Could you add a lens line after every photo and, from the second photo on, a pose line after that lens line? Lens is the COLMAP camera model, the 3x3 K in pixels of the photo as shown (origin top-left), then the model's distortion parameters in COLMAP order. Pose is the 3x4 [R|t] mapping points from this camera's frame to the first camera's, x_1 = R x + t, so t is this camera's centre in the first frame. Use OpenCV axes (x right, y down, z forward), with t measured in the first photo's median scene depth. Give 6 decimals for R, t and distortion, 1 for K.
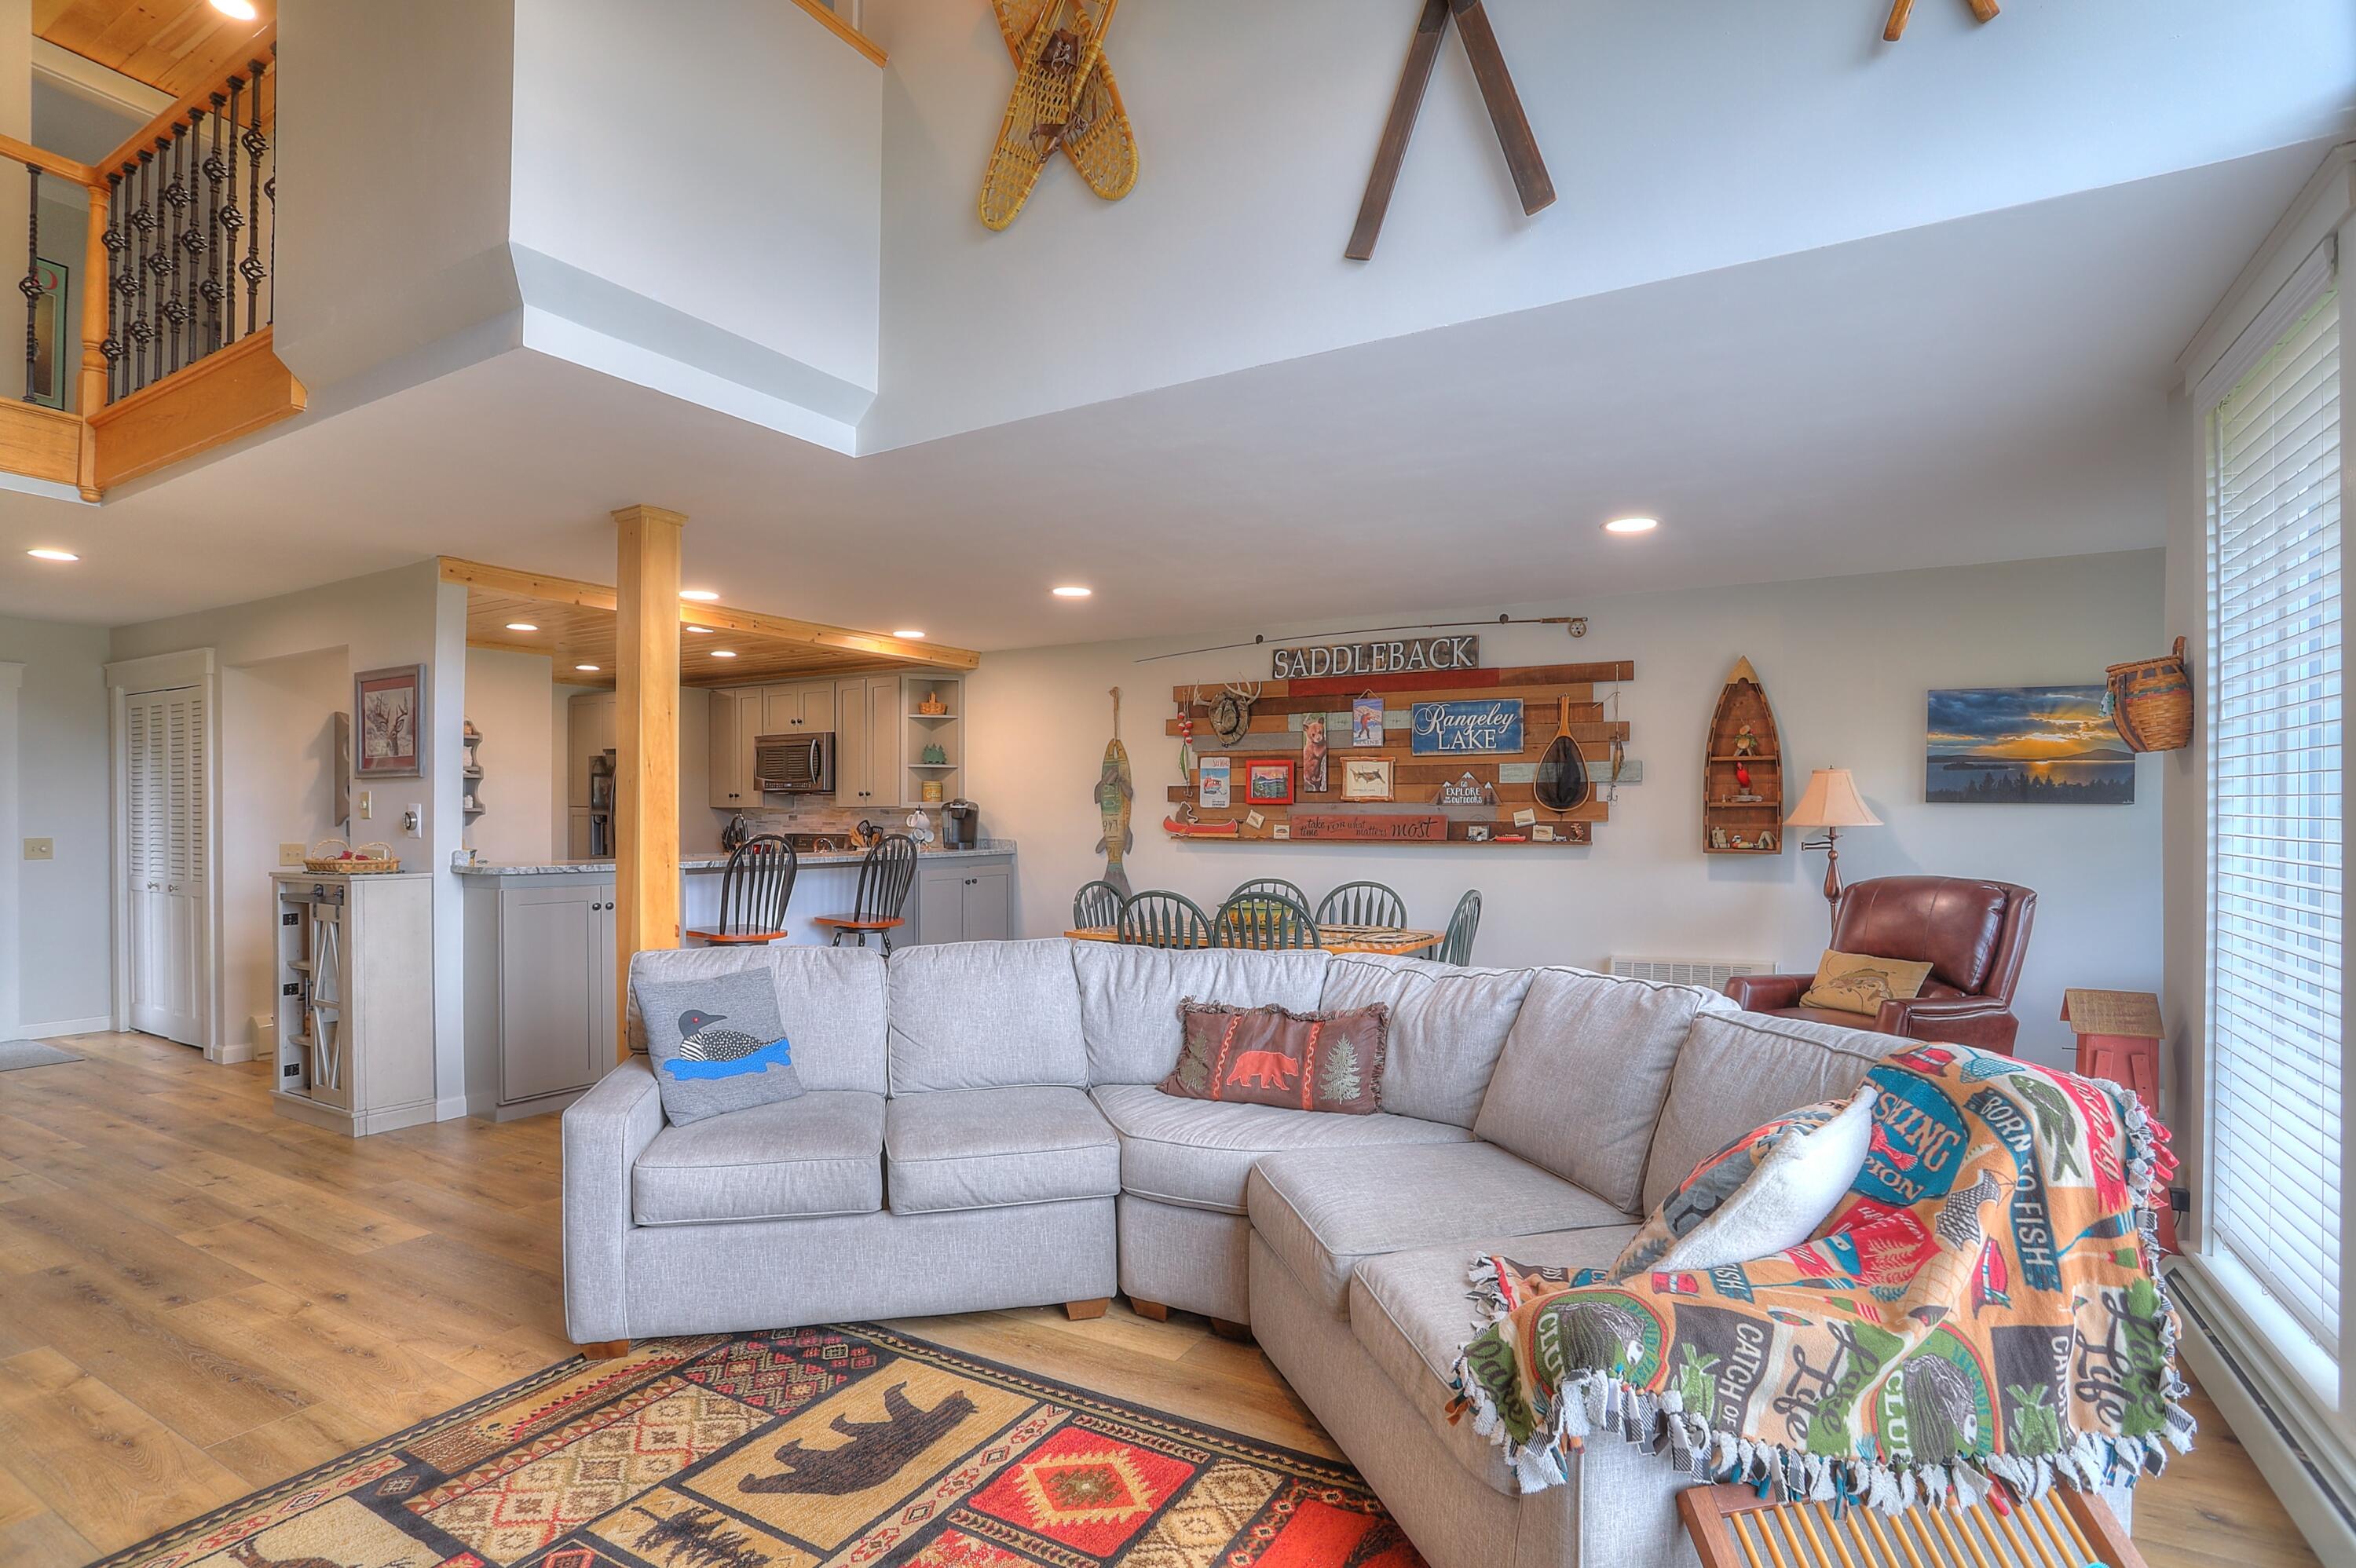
lens RADIAL K [[1163.8, 0, 1167.7], [0, 1163.8, 828.6], [0, 0, 1]] dist [-0.071410, 0.029779]
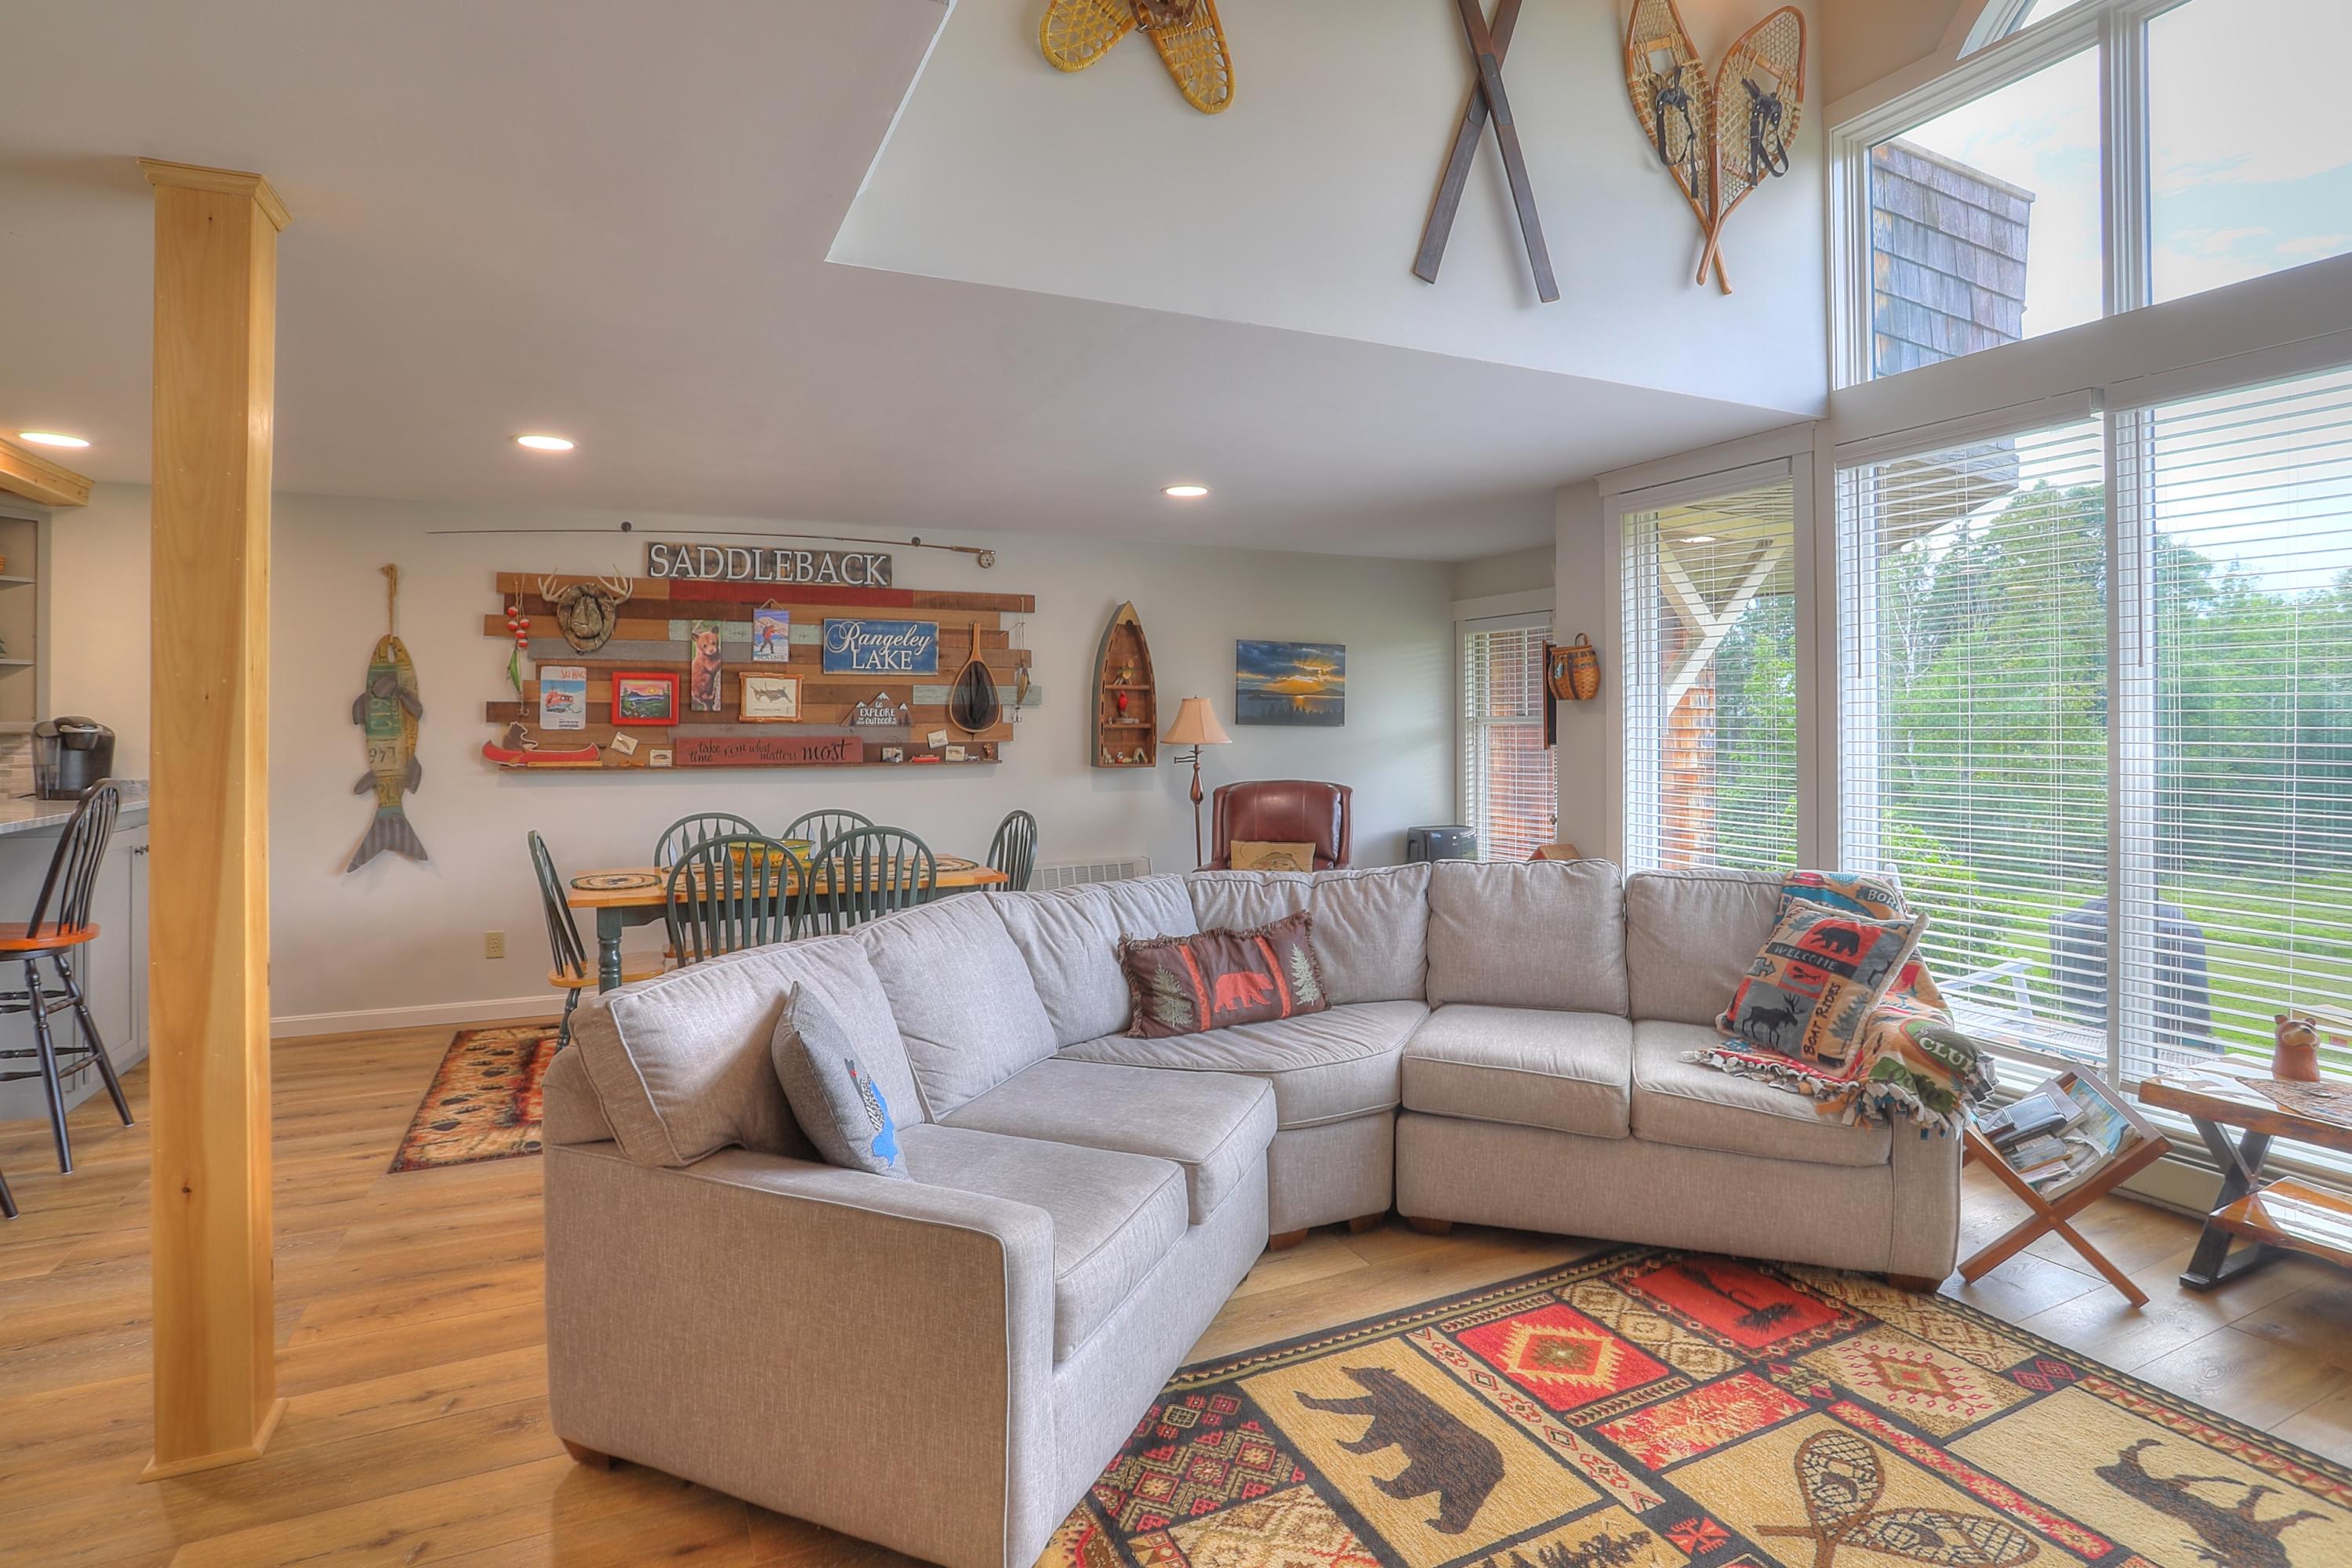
lens RADIAL K [[1191.9, 0, 1163.9], [0, 1191.9, 705.0], [0, 0, 1]] dist [-0.071197, 0.027440]
pose [[0.566381, 0.008996, 0.824095, -0.496369], [0.013863, 0.999695, -0.020440, -0.016403], [-0.824027, 0.023001, 0.566083, 0.265257]]
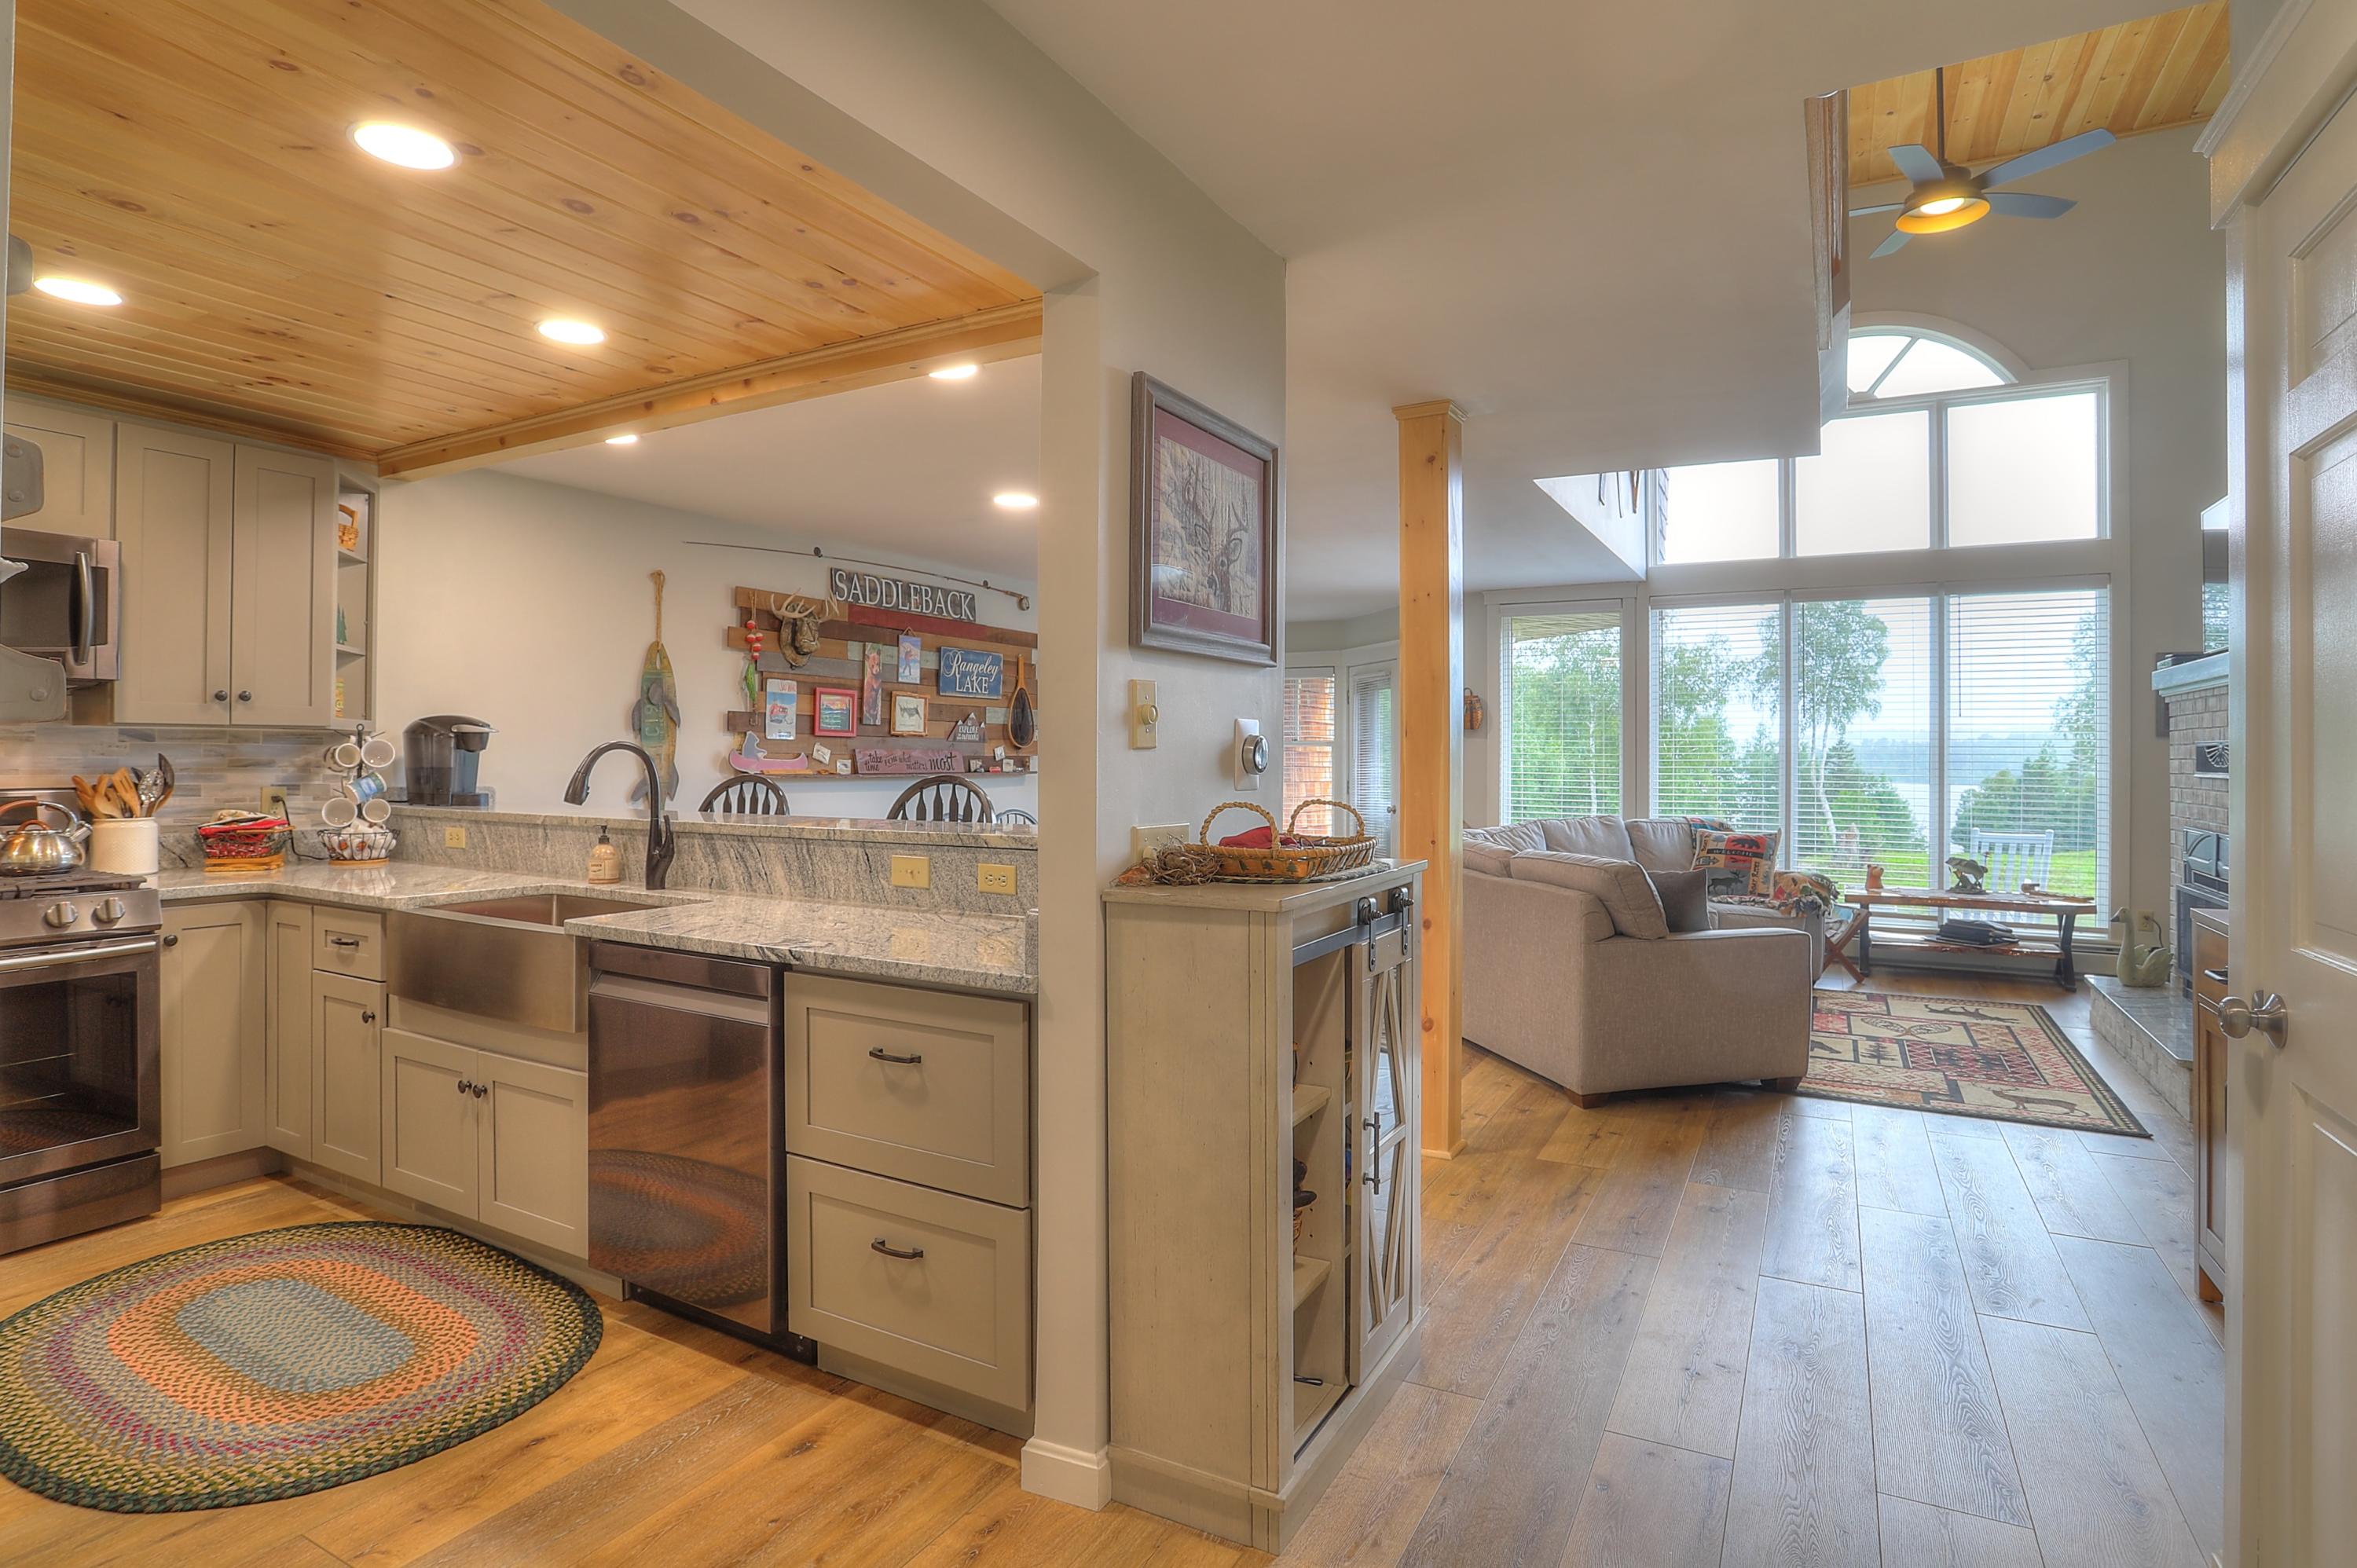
lens RADIAL K [[1214.1, 0, 1165.9], [0, 1214.1, 743.2], [0, 0, 1]] dist [-0.078937, 0.038948]
pose [[-0.020940, 0.009585, 0.999735, -1.073604], [0.007303, 0.999929, -0.009434, -0.006547], [-0.999754, 0.007103, -0.021009, 0.947532]]
